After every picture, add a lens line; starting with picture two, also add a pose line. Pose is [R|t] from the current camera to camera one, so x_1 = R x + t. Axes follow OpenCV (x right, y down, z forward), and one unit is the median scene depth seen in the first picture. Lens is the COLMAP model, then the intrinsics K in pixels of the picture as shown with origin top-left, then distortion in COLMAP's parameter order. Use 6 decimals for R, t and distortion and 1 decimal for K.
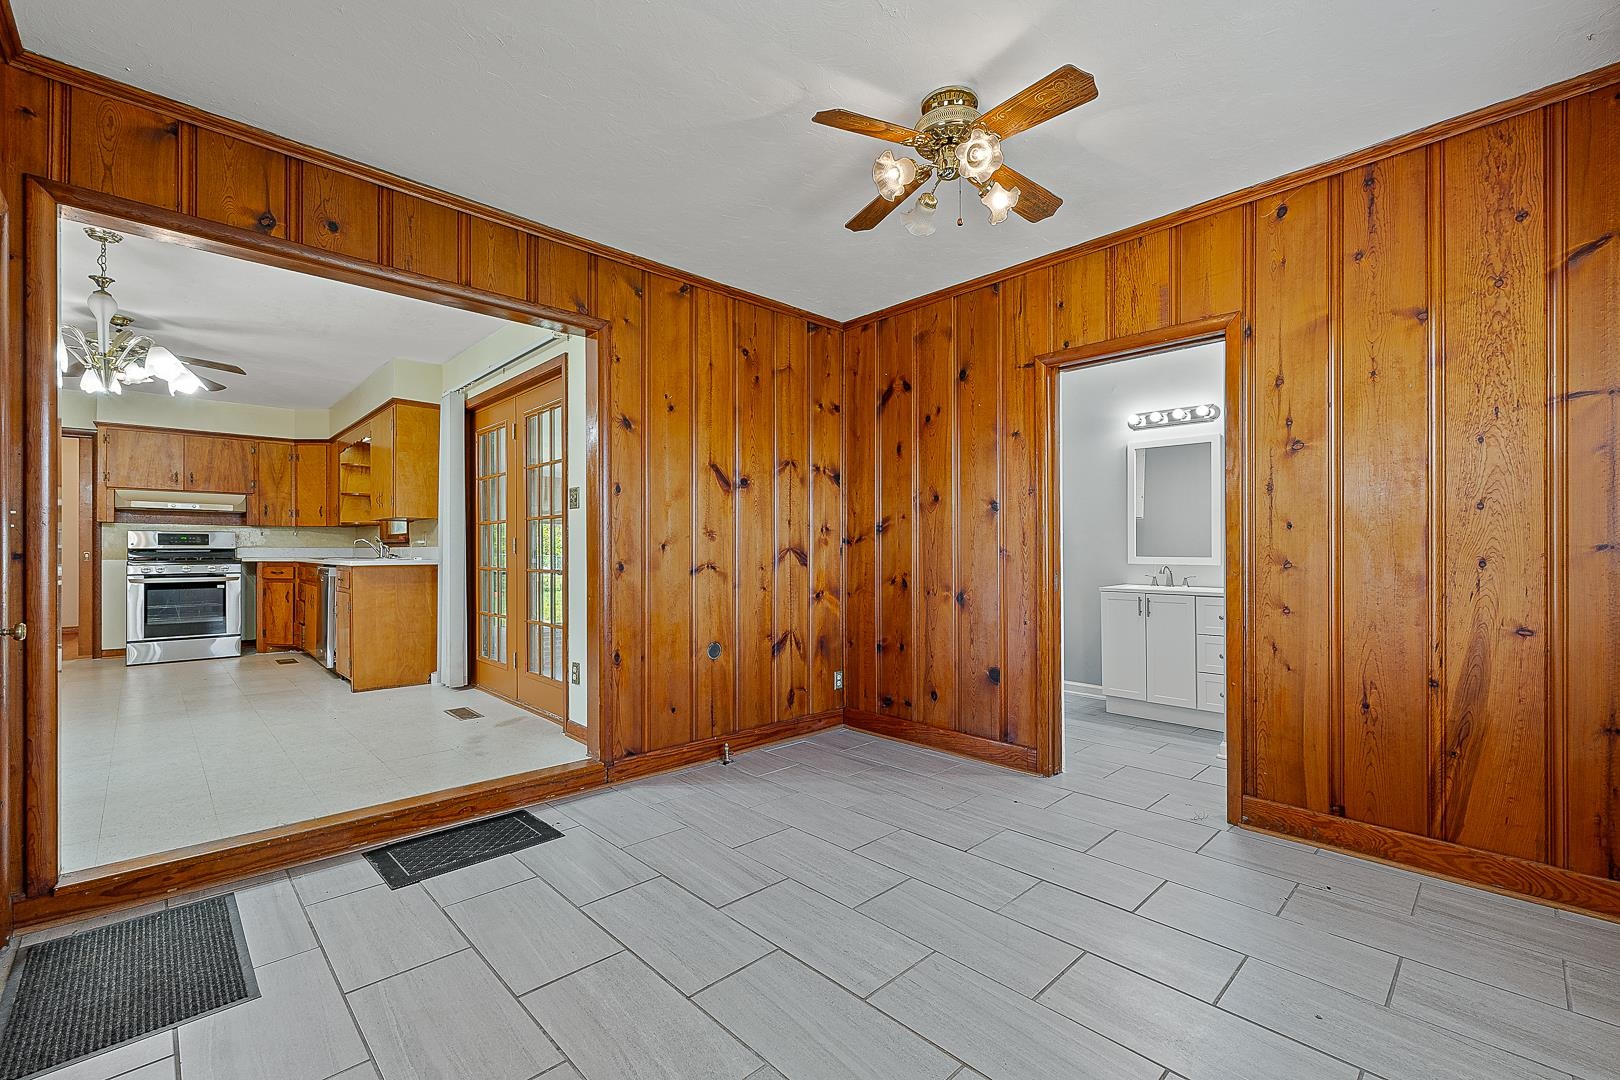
lens RADIAL K [[692.6, 0, 816.9], [0, 692.6, 543.0], [0, 0, 1]] dist [0.004923, 0.000278]
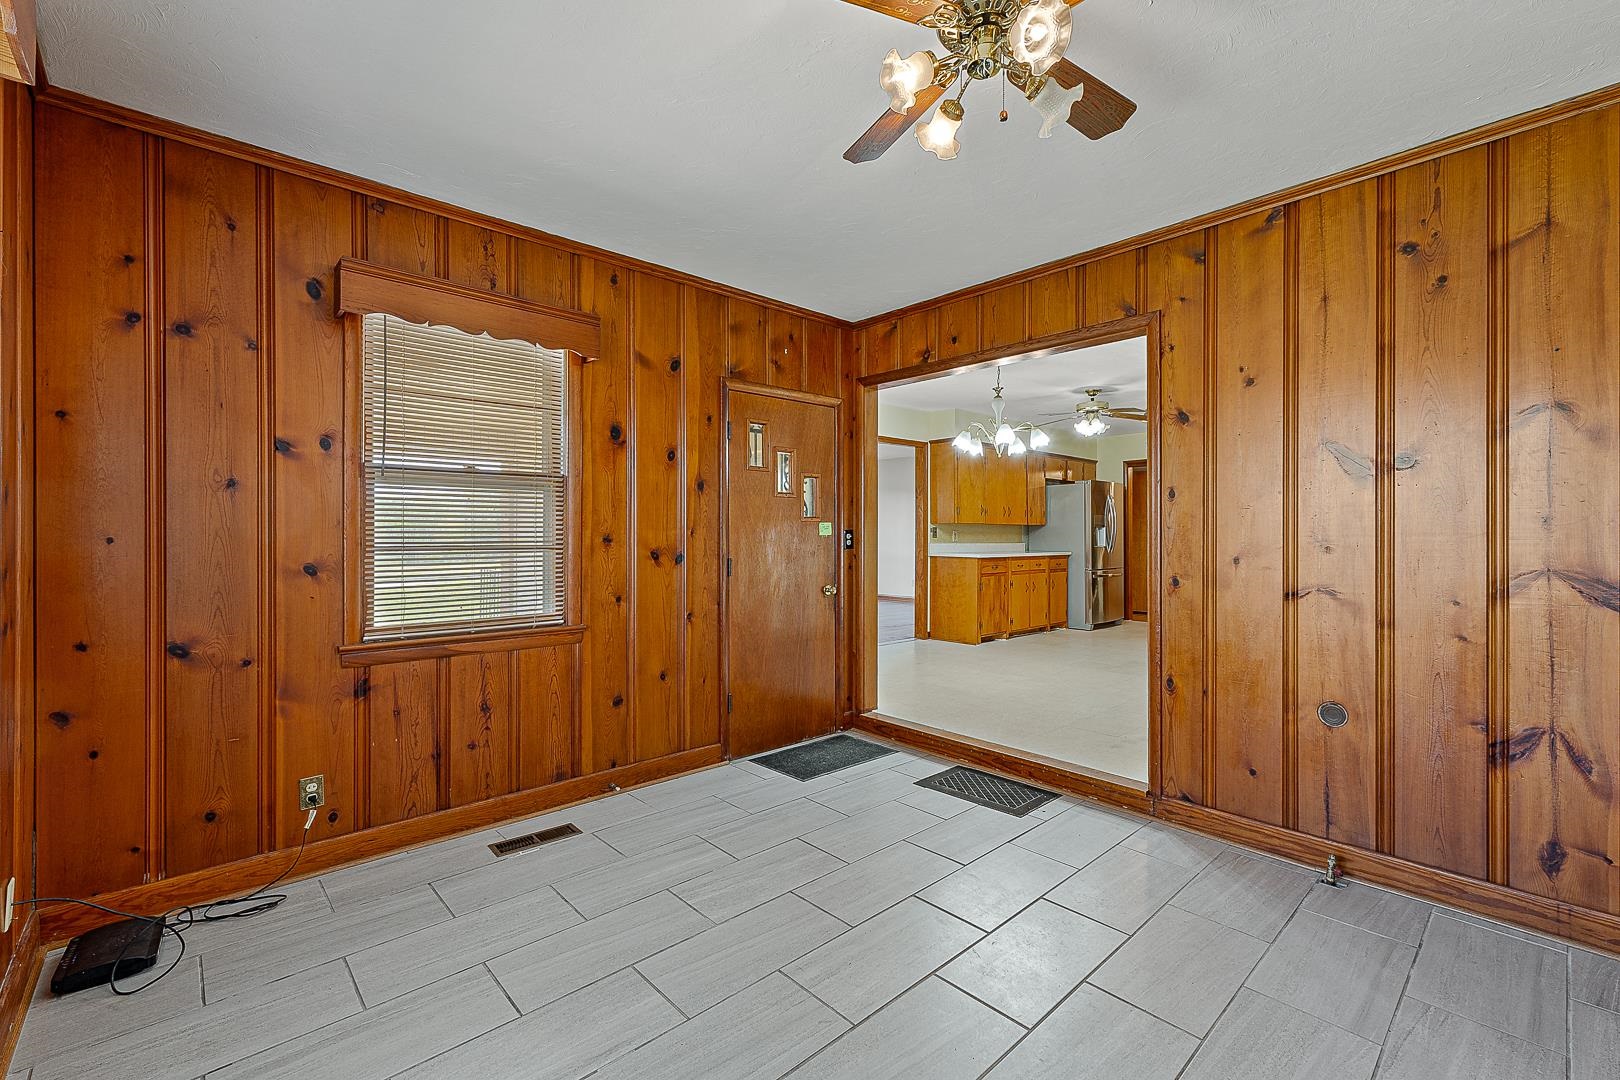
lens RADIAL K [[692.6, 0, 803.2], [0, 692.6, 535.4], [0, 0, 1]] dist [0.004923, 0.000278]
pose [[-0.037118, -0.002976, -0.999306, 0.616631], [0.005812, 0.999978, -0.003193, -0.024637], [0.999294, -0.005927, -0.037100, 0.558408]]
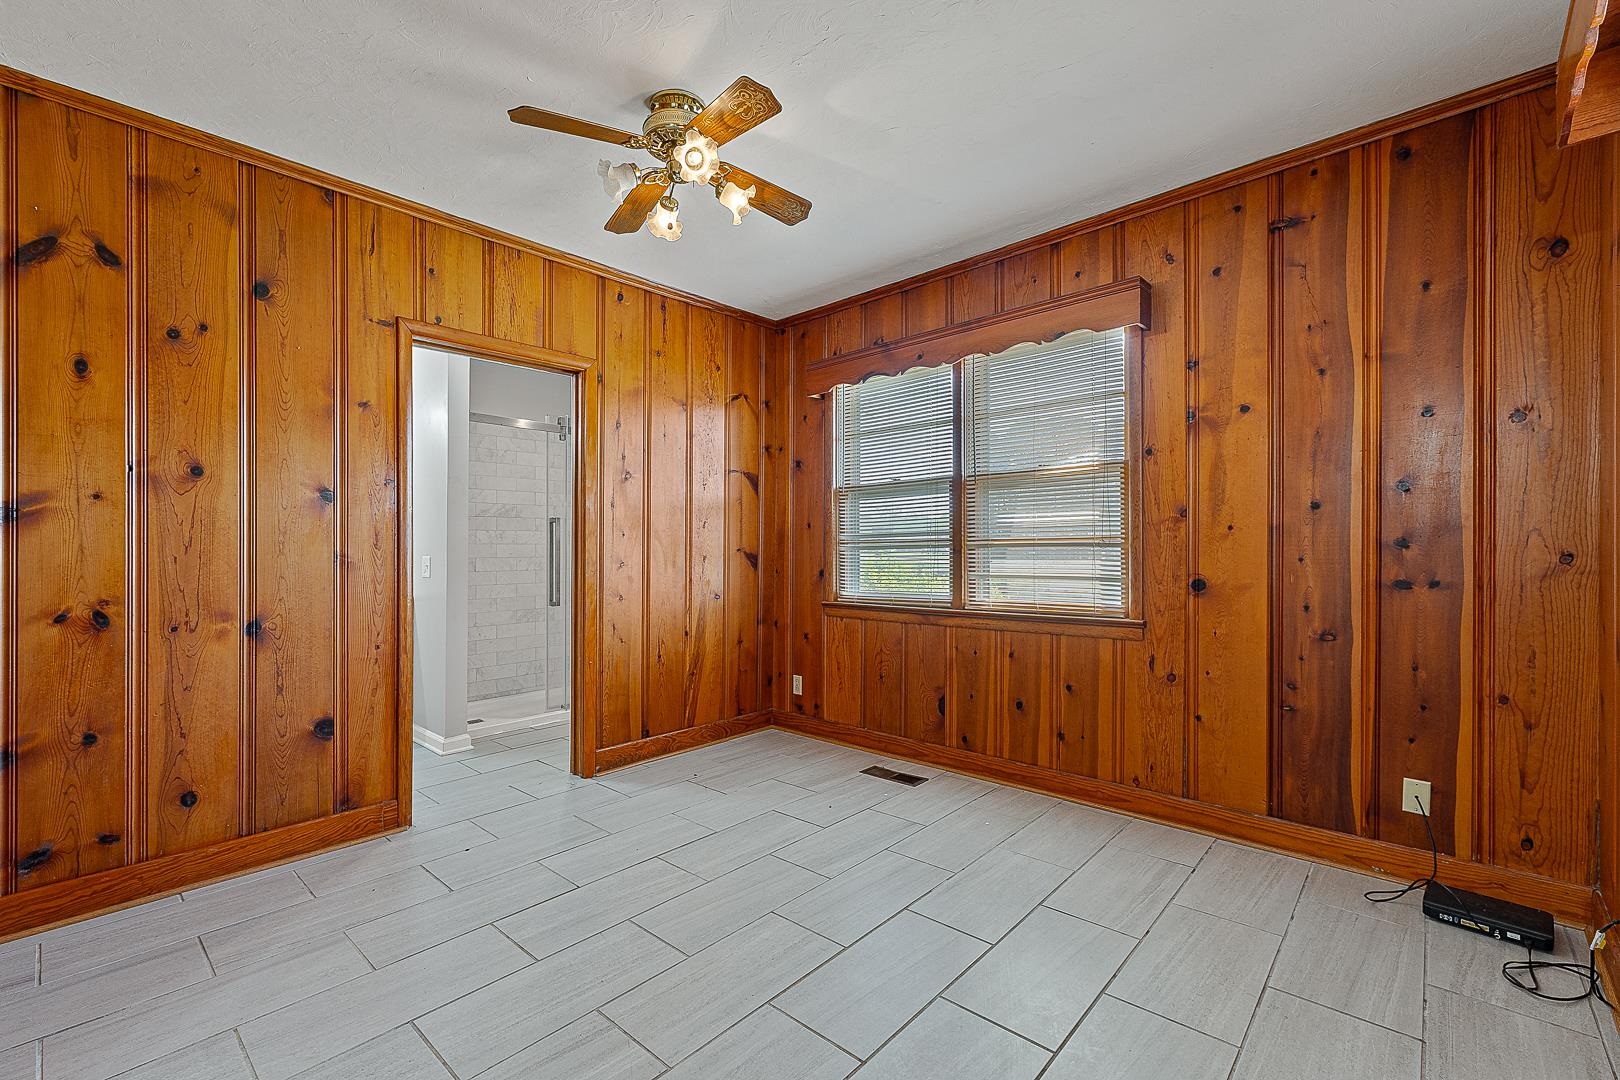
lens RADIAL K [[692.6, 0, 819.0], [0, 692.6, 545.6], [0, 0, 1]] dist [0.004923, 0.000278]
pose [[-0.066830, 0.006087, 0.997746, -0.544035], [-0.003015, 0.999976, -0.006303, 0.003230], [-0.997760, -0.003429, -0.066810, 0.573098]]
